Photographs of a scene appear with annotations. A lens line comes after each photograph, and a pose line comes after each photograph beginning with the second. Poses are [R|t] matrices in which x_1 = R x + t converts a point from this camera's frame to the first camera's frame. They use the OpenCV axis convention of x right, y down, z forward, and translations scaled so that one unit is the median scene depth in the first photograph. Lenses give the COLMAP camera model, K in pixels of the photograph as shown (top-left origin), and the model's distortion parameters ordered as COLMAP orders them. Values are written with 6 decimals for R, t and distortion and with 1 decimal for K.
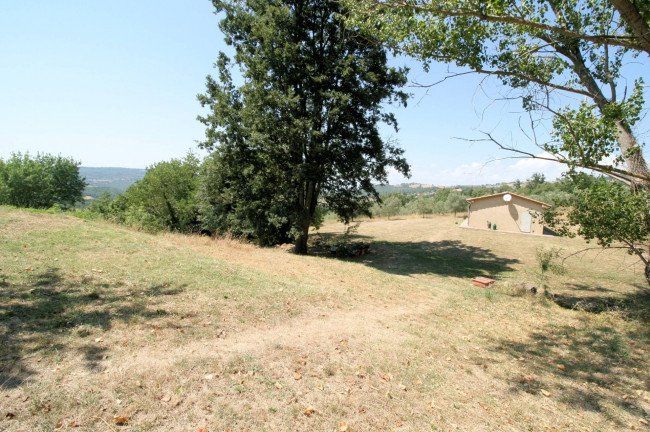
lens RADIAL K [[302.5, 0, 327.4], [0, 302.5, 207.3], [0, 0, 1]] dist [-0.000031, -0.012143]
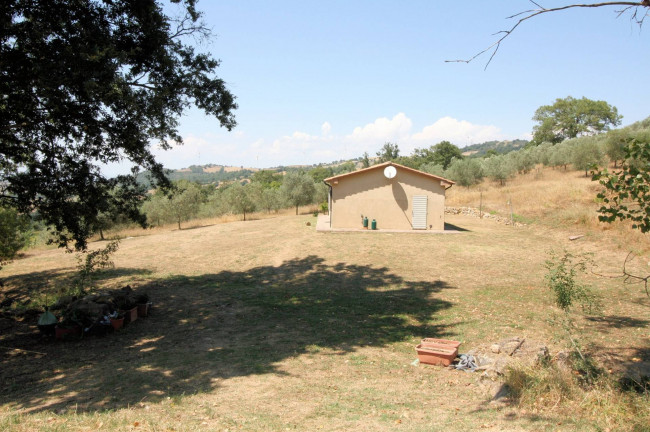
lens RADIAL K [[494.5, 0, 325.0], [0, 494.5, 216.0], [0, 0, 1]] dist [0.001033, -0.000720]
pose [[0.872103, -0.074552, 0.483610, 0.026815], [0.066378, 0.997214, 0.034028, 0.011488], [-0.484800, 0.002425, 0.874622, 0.251204]]
